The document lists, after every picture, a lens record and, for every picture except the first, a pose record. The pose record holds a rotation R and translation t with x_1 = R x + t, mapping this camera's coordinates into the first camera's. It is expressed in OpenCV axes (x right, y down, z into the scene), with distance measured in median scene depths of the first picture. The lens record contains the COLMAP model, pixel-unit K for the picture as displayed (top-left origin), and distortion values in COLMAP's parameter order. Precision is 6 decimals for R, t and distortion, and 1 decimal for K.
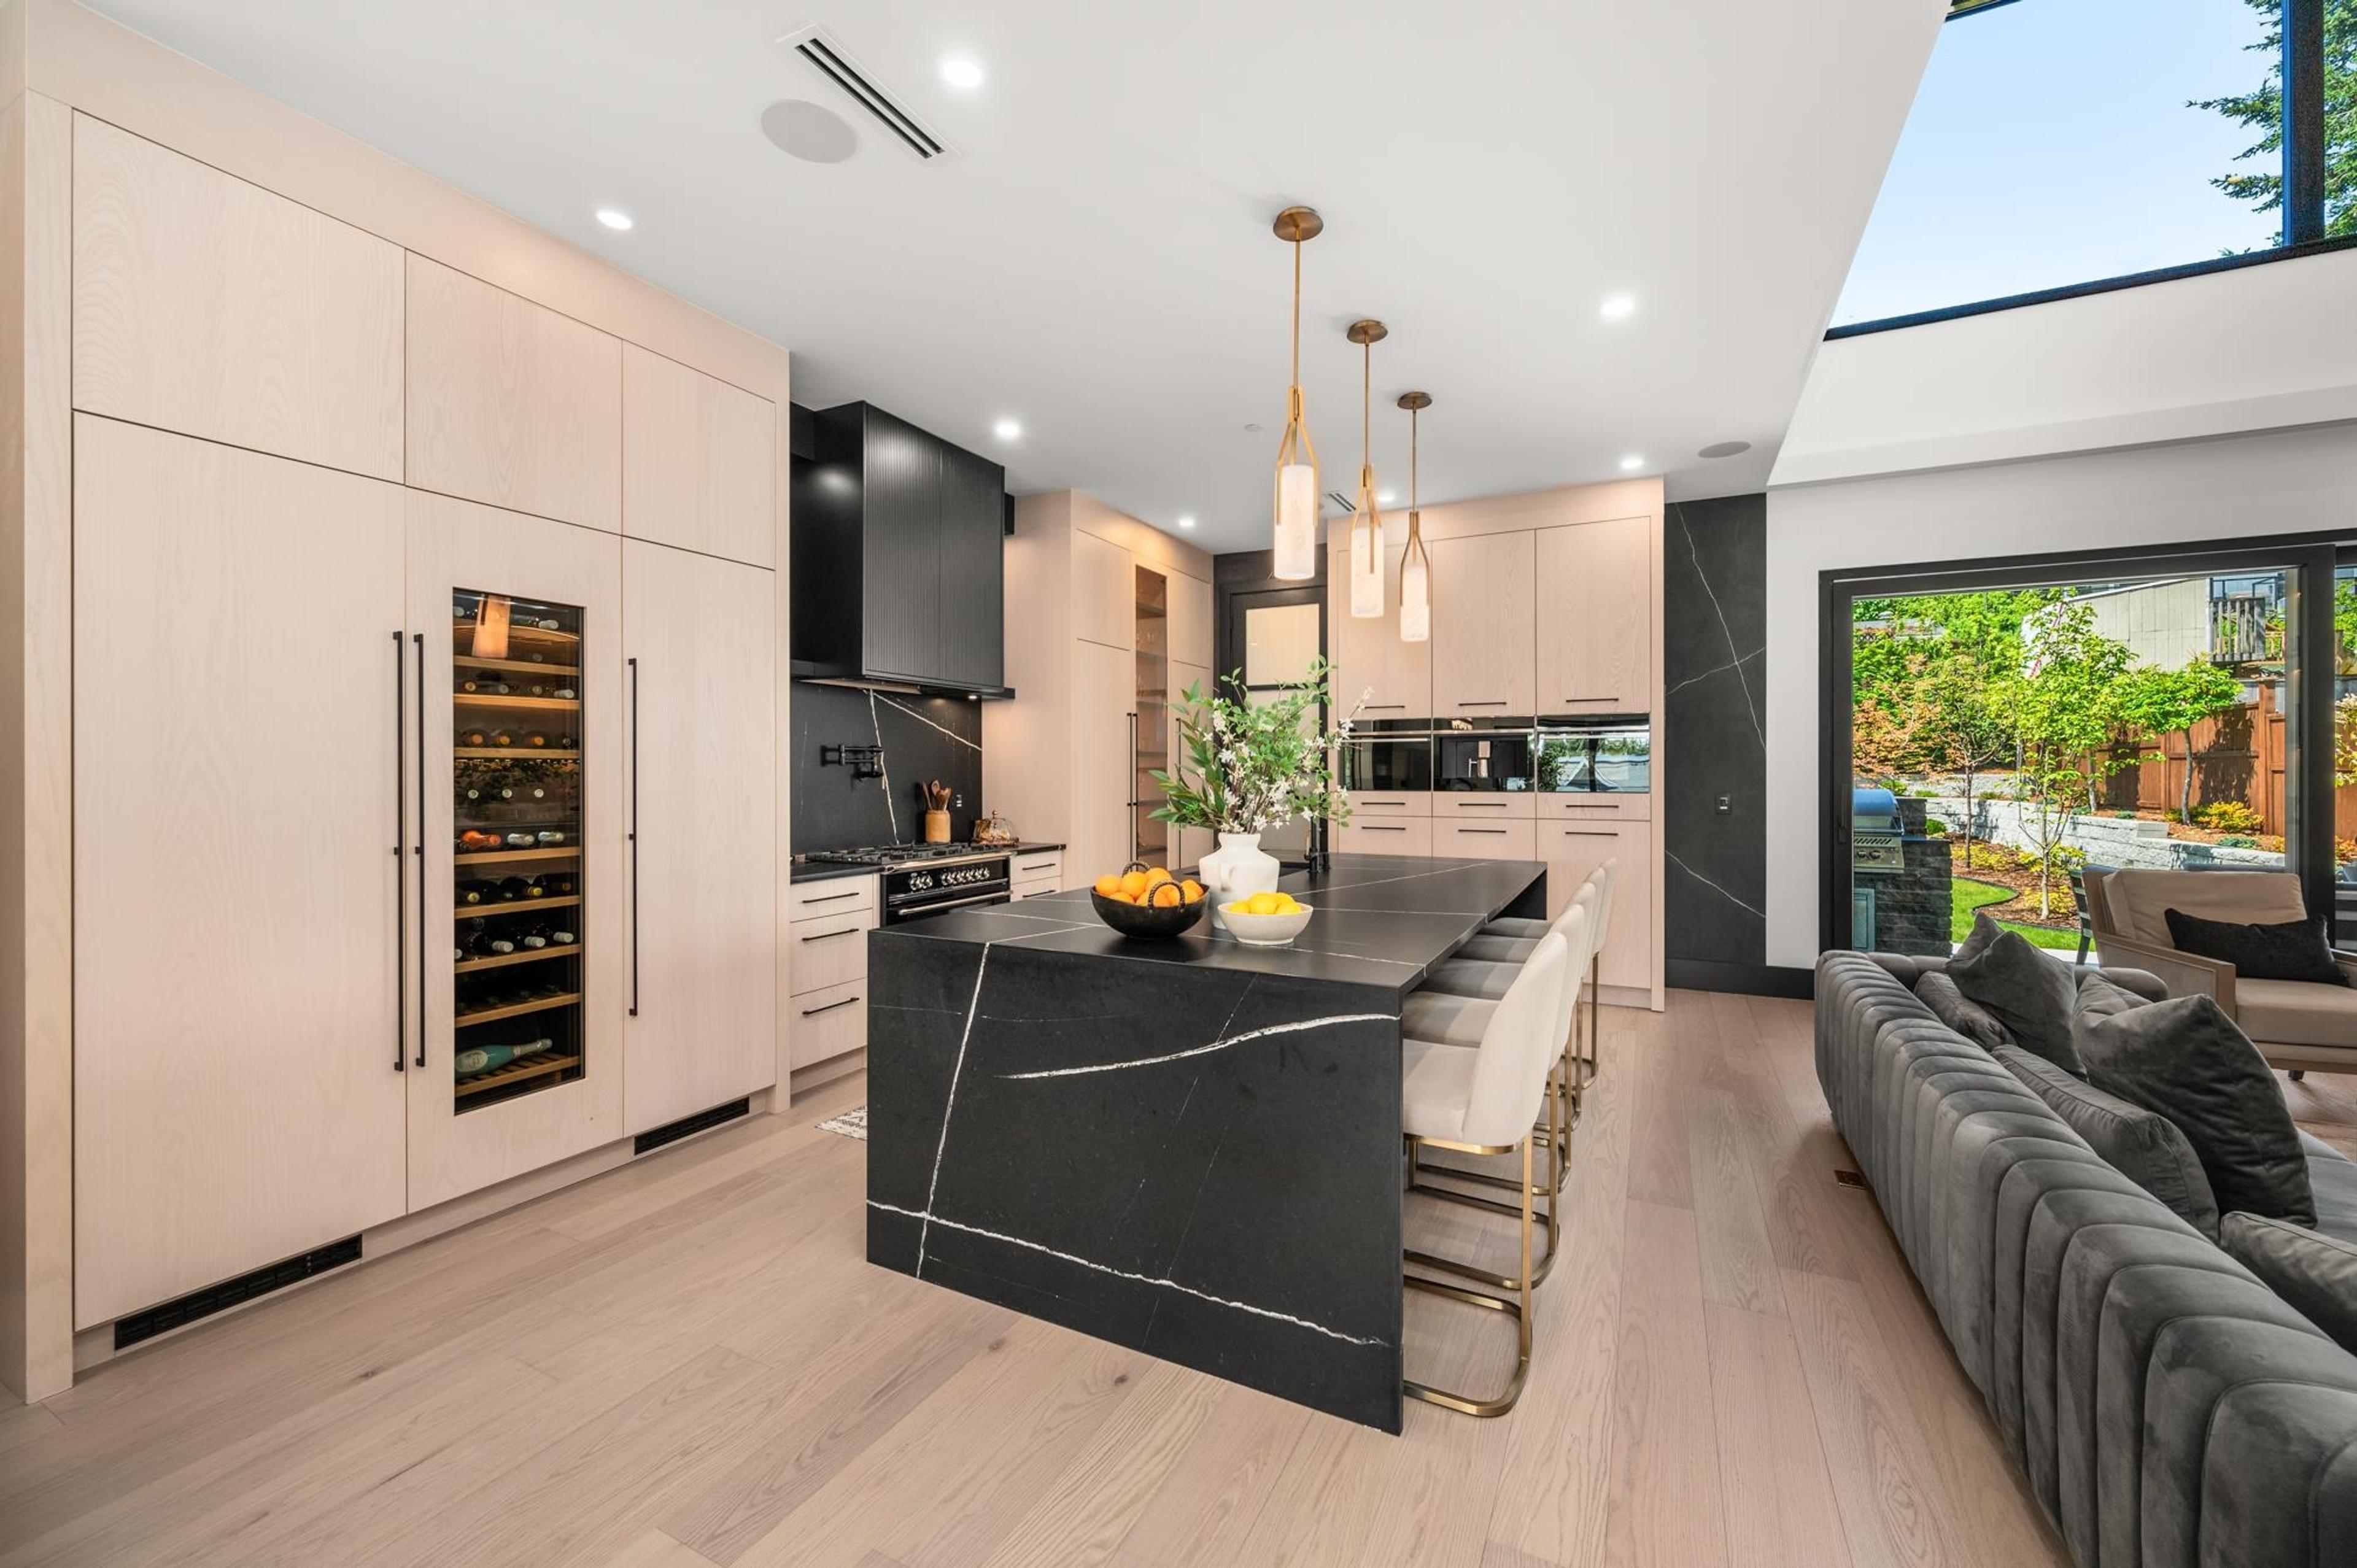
lens RADIAL K [[931.0, 0, 1174.9], [0, 931.0, 775.5], [0, 0, 1]] dist [-0.001675, 0.000464]
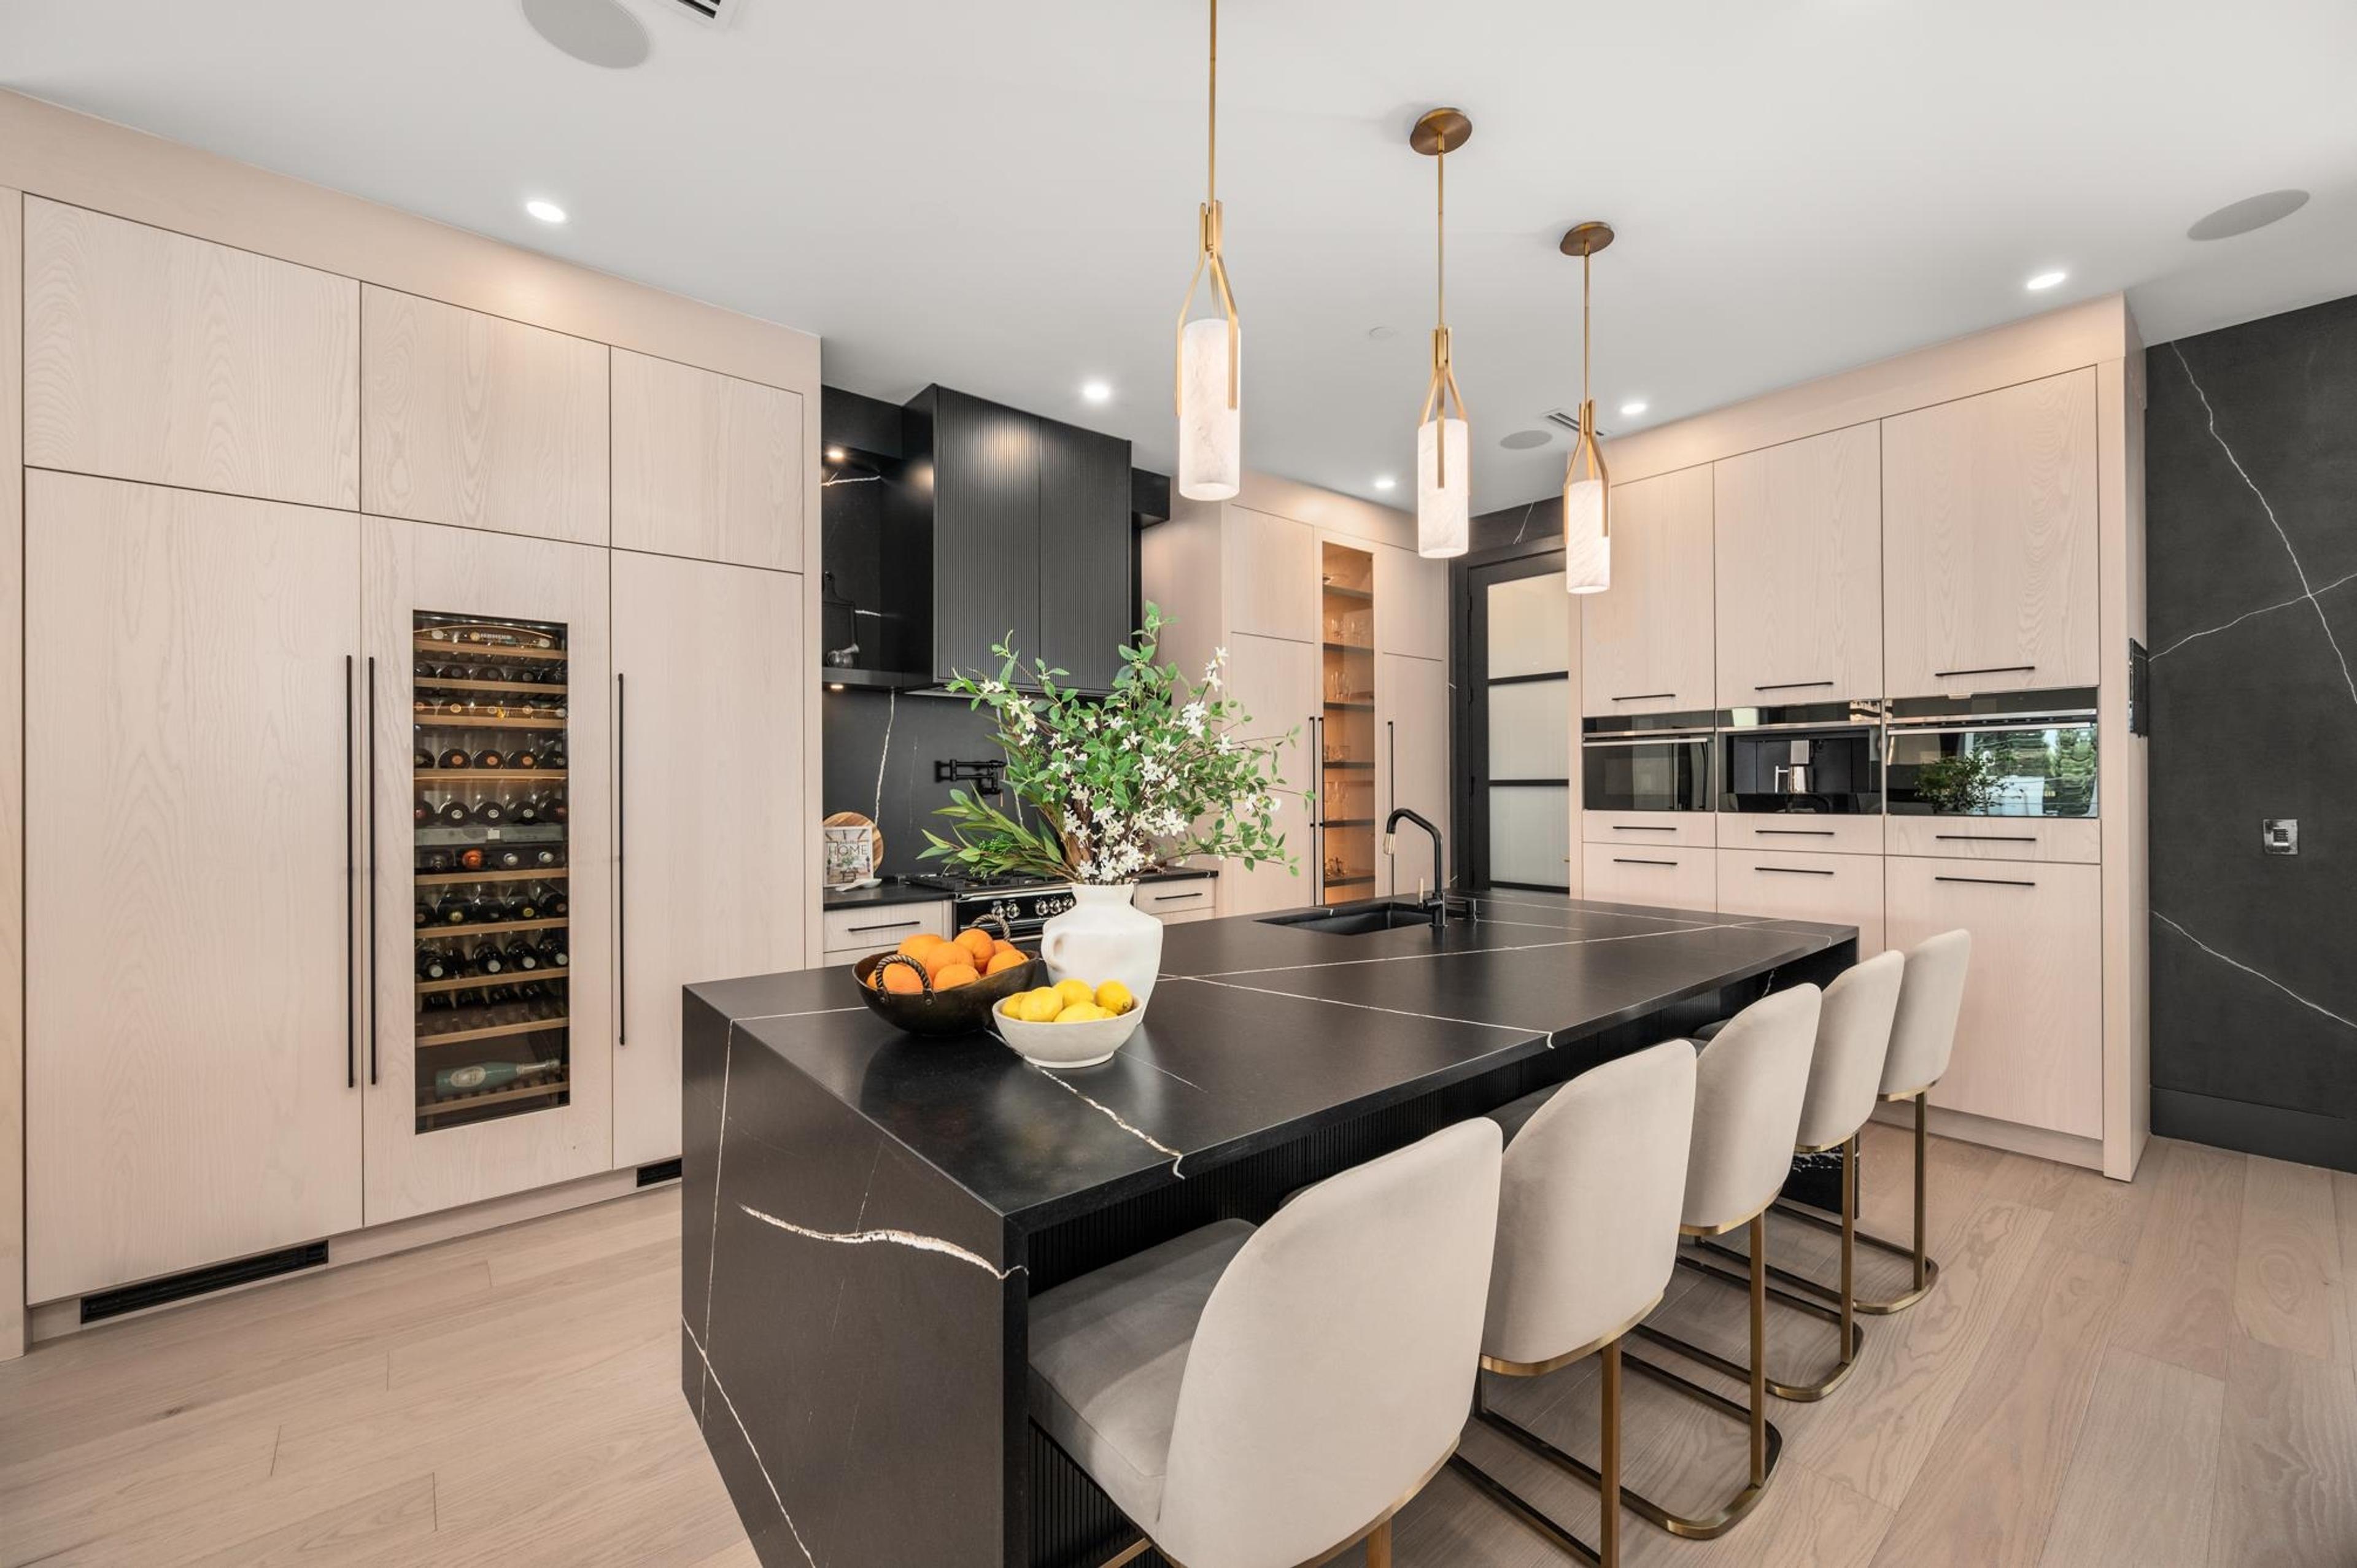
lens RADIAL K [[922.9, 0, 1172.5], [0, 922.9, 788.2], [0, 0, 1]] dist [-0.000560, -0.000035]
pose [[0.918966, -0.003203, -0.394324, 0.241721], [0.003417, 0.999994, -0.000160, -0.003861], [0.394322, -0.001201, 0.918971, 0.261815]]
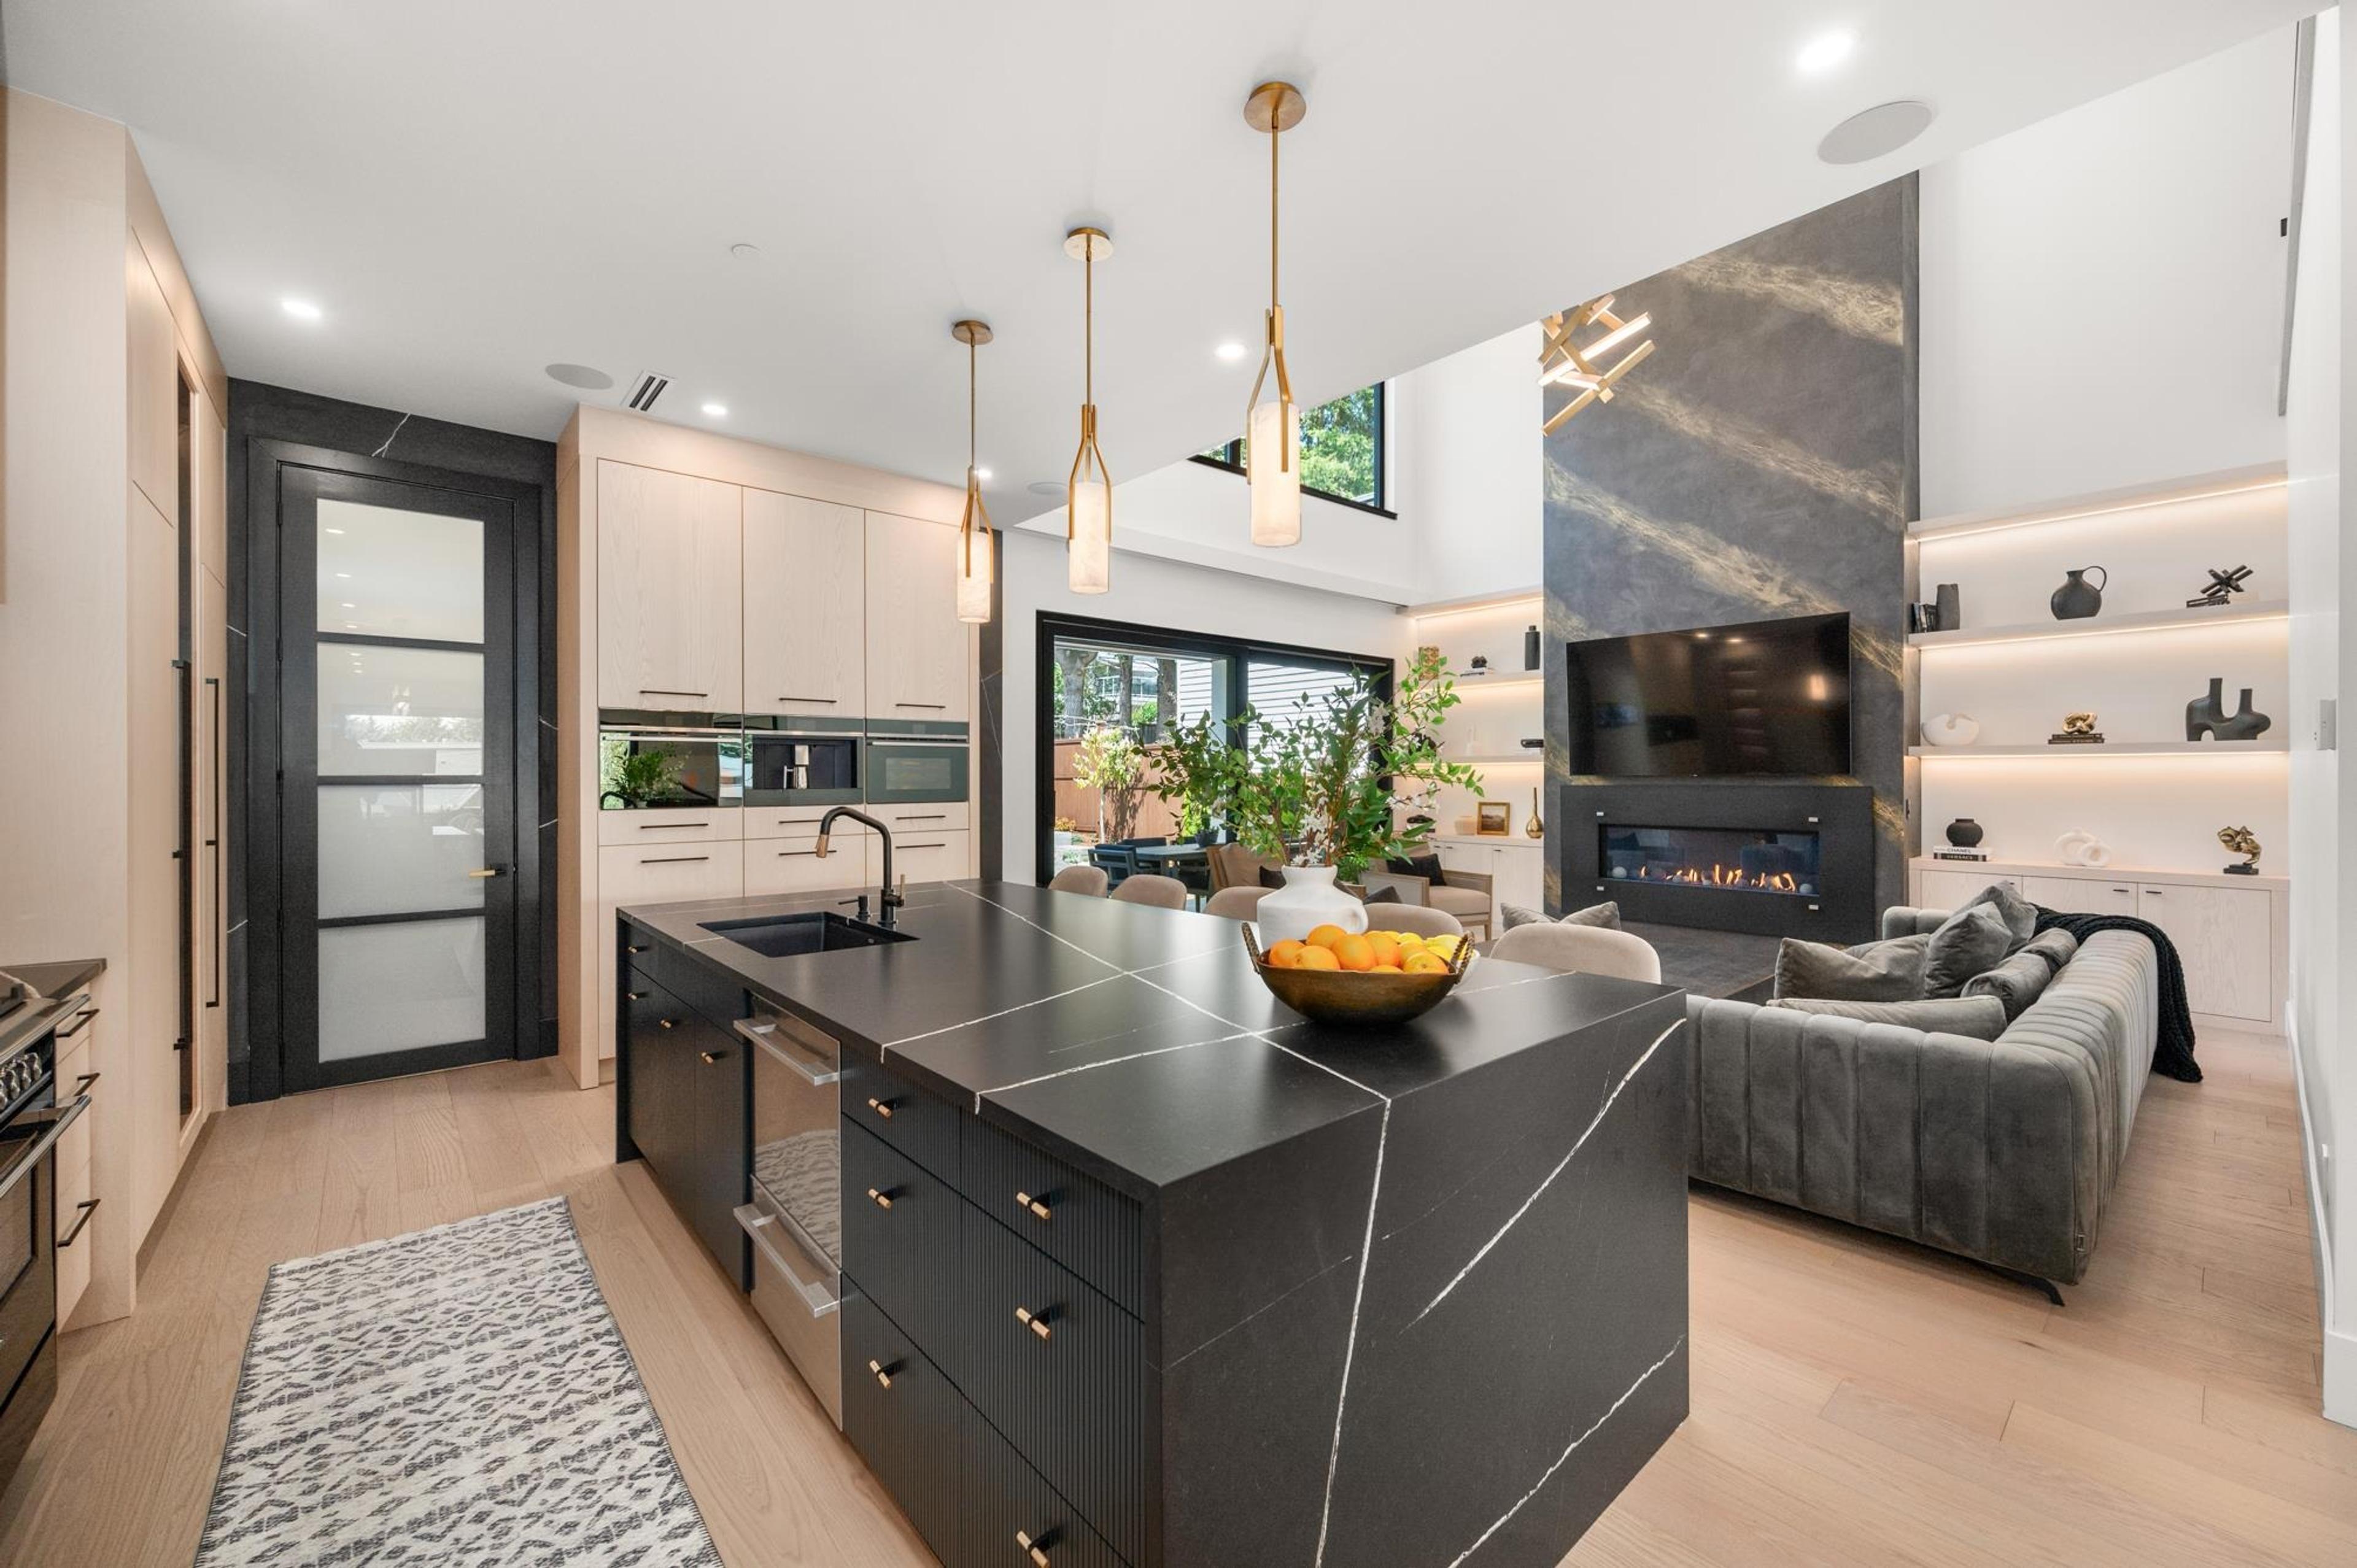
lens RADIAL K [[931.0, 0, 1174.9], [0, 931.0, 775.5], [0, 0, 1]] dist [-0.001675, 0.000464]
pose [[0.373203, 0.000858, 0.927750, -0.436674], [0.006329, 0.999974, -0.003471, -0.006419], [-0.927728, 0.007168, 0.373187, 0.523422]]
